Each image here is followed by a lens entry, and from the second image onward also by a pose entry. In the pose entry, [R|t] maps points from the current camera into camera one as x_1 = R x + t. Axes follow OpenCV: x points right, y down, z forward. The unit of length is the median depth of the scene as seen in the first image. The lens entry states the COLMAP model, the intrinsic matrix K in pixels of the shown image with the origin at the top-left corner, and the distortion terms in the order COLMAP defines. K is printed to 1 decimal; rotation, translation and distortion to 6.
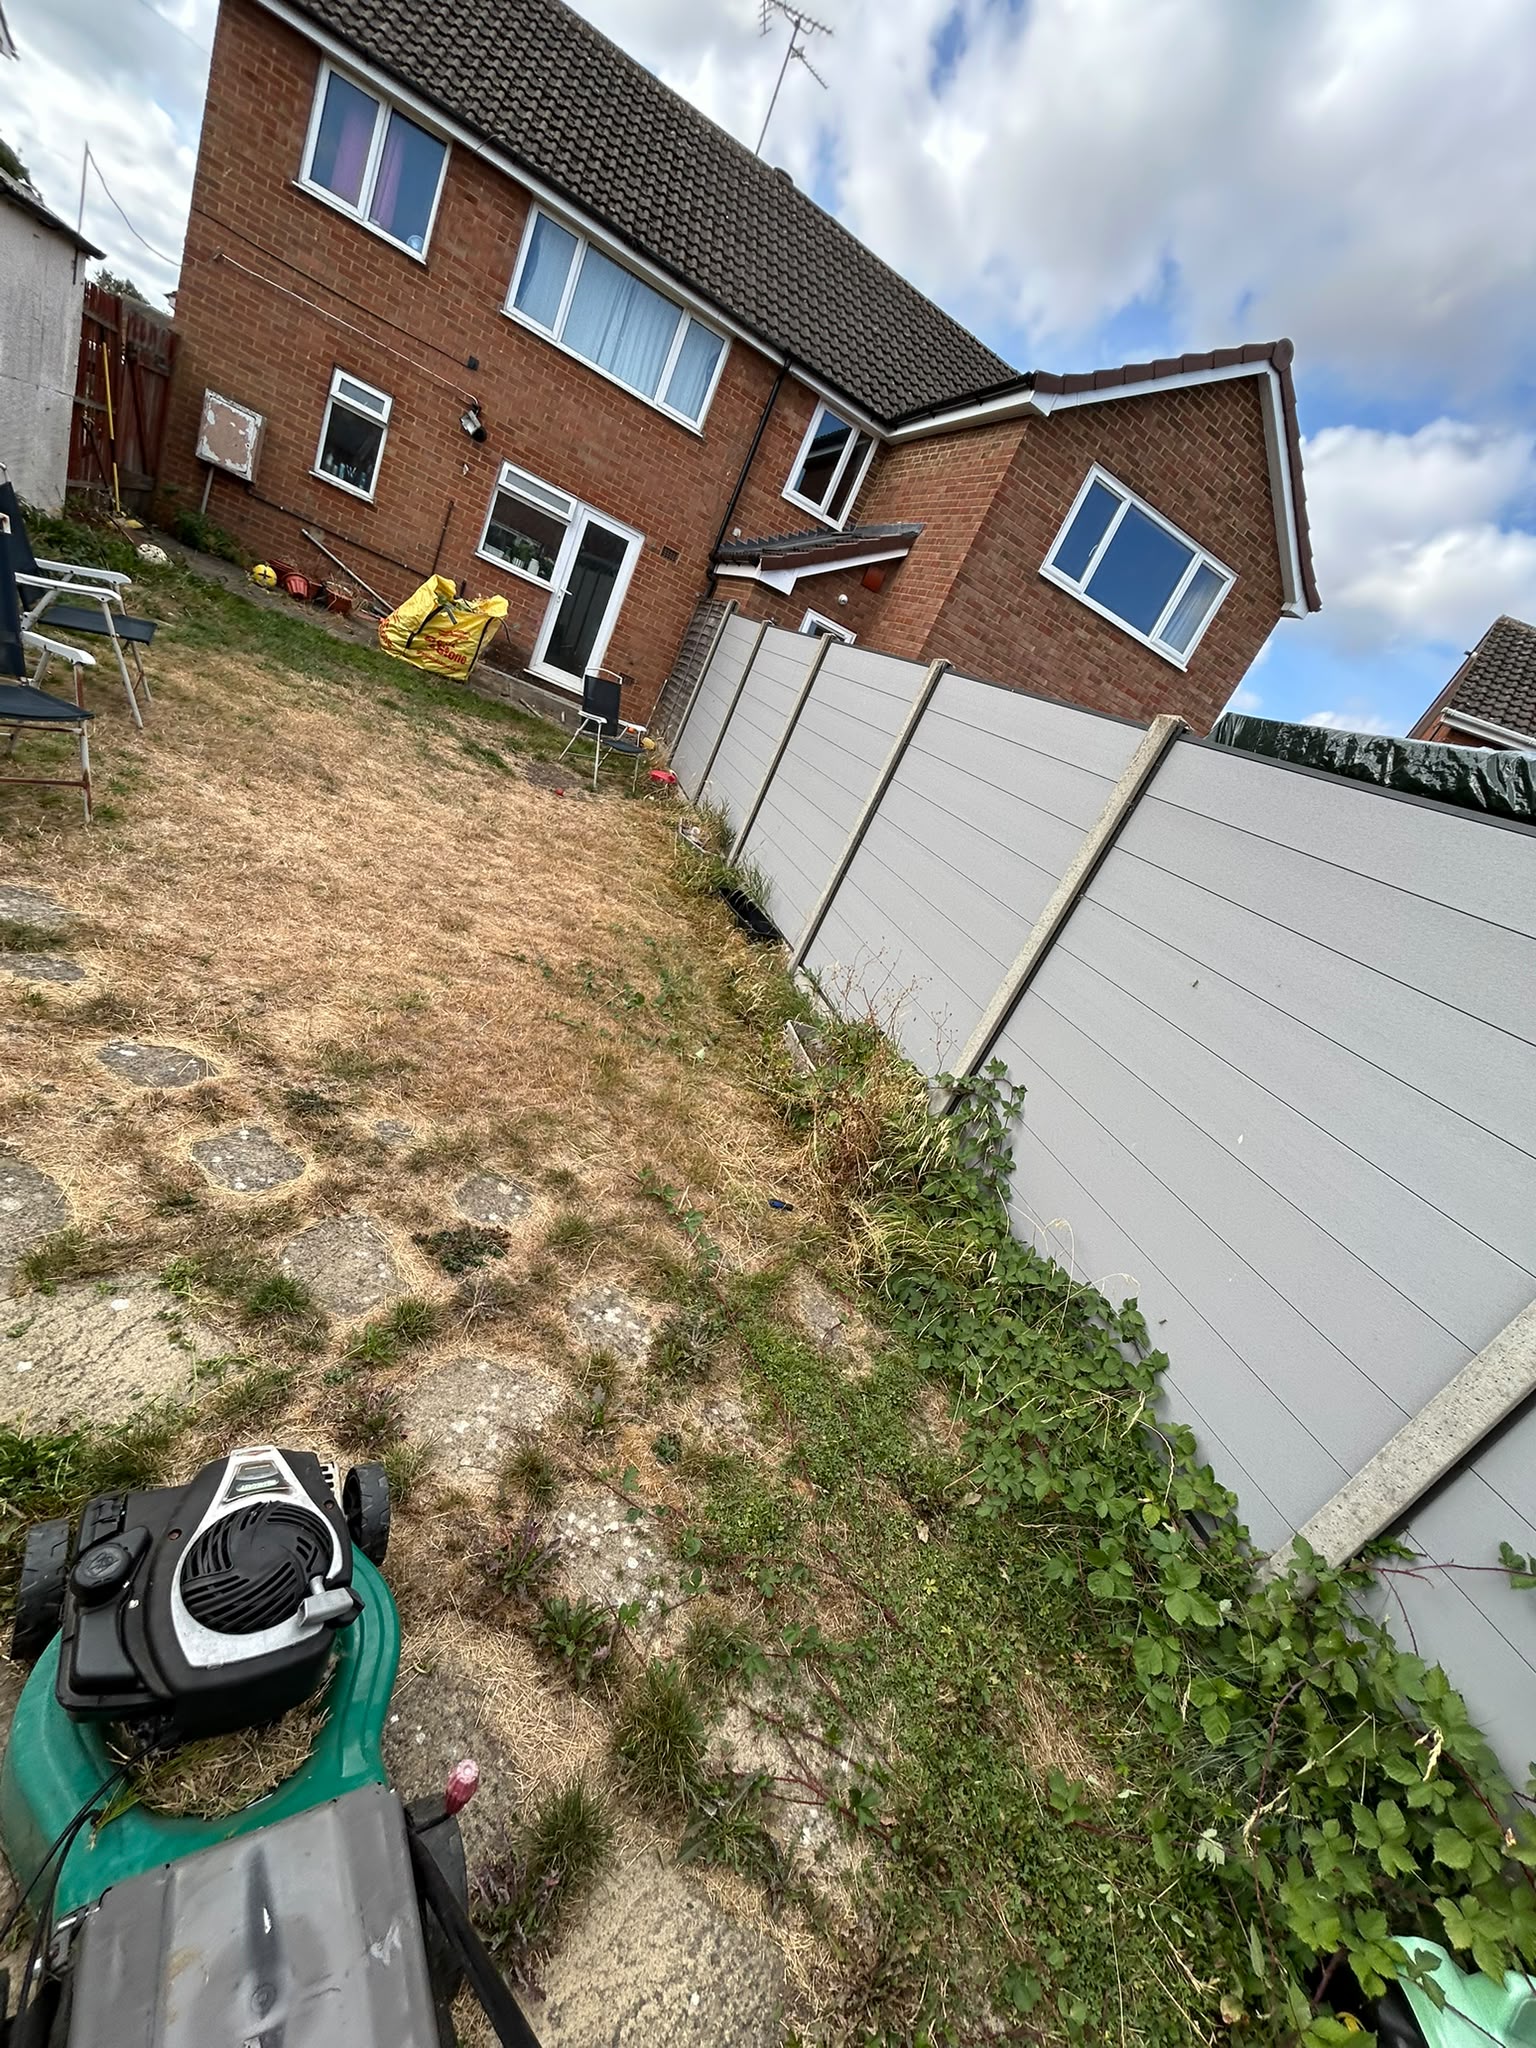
lens RADIAL K [[828.2, 0, 777.9], [0, 828.2, 1028.8], [0, 0, 1]] dist [-0.001266, 0.000921]
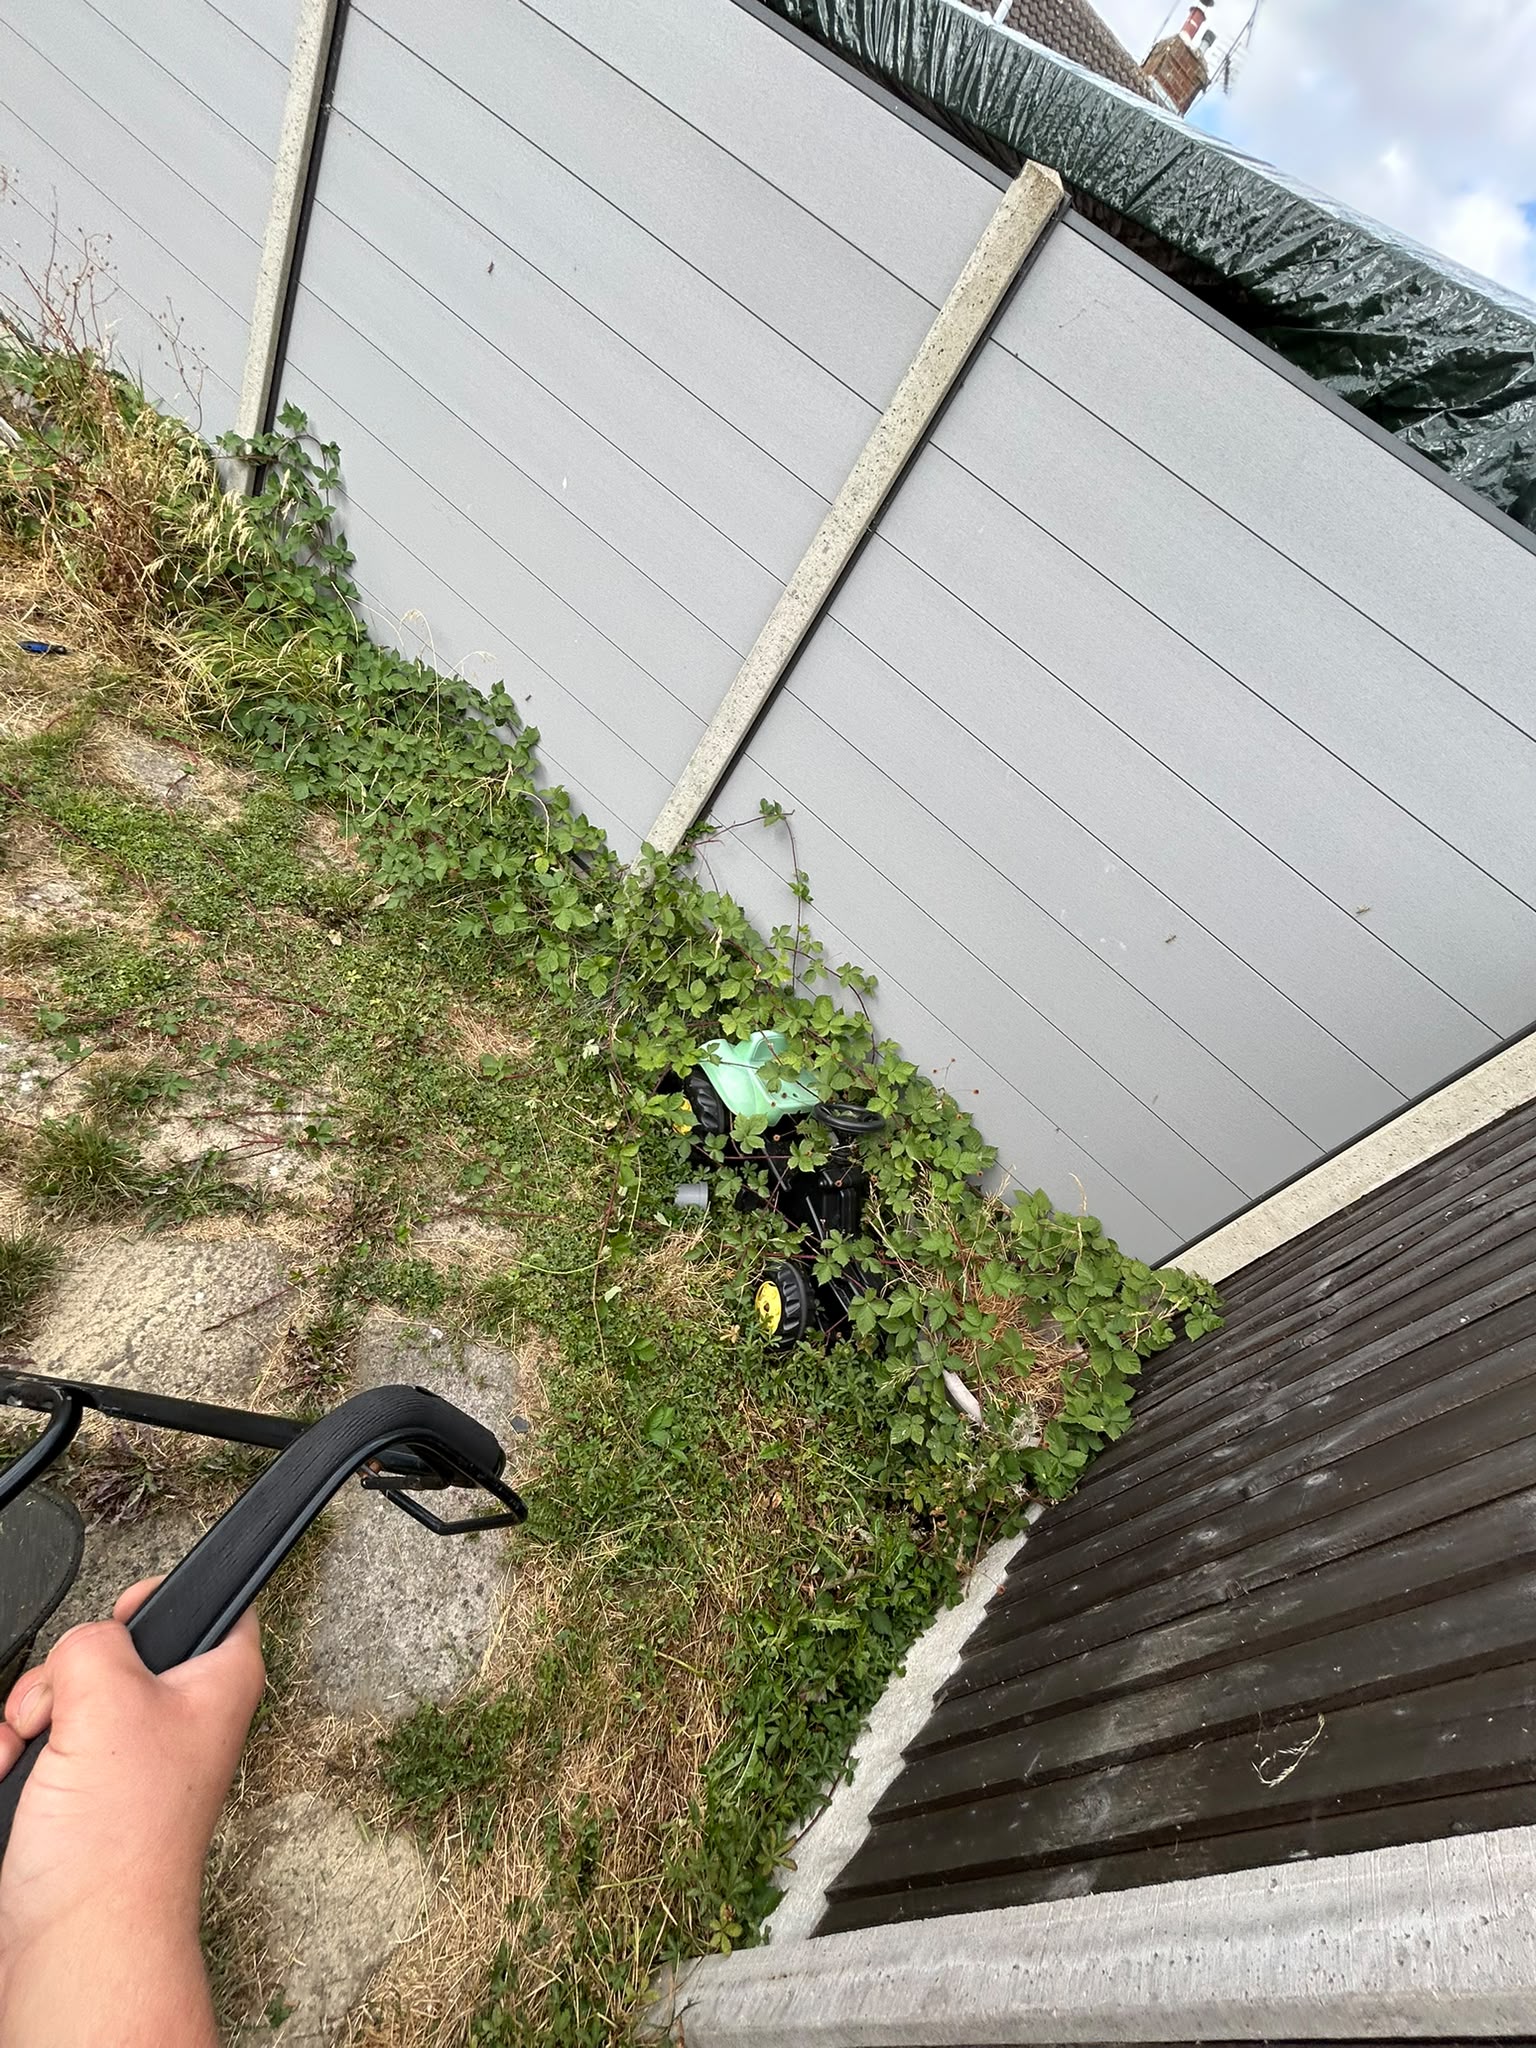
lens RADIAL K [[828.2, 0, 770.7], [0, 828.2, 1021.0], [0, 0, 1]] dist [-0.001266, 0.000921]
pose [[0.802015, -0.370017, 0.468891, 0.082213], [0.019707, 0.800978, 0.598369, 0.072130], [-0.596978, -0.470661, 0.649689, -0.055856]]
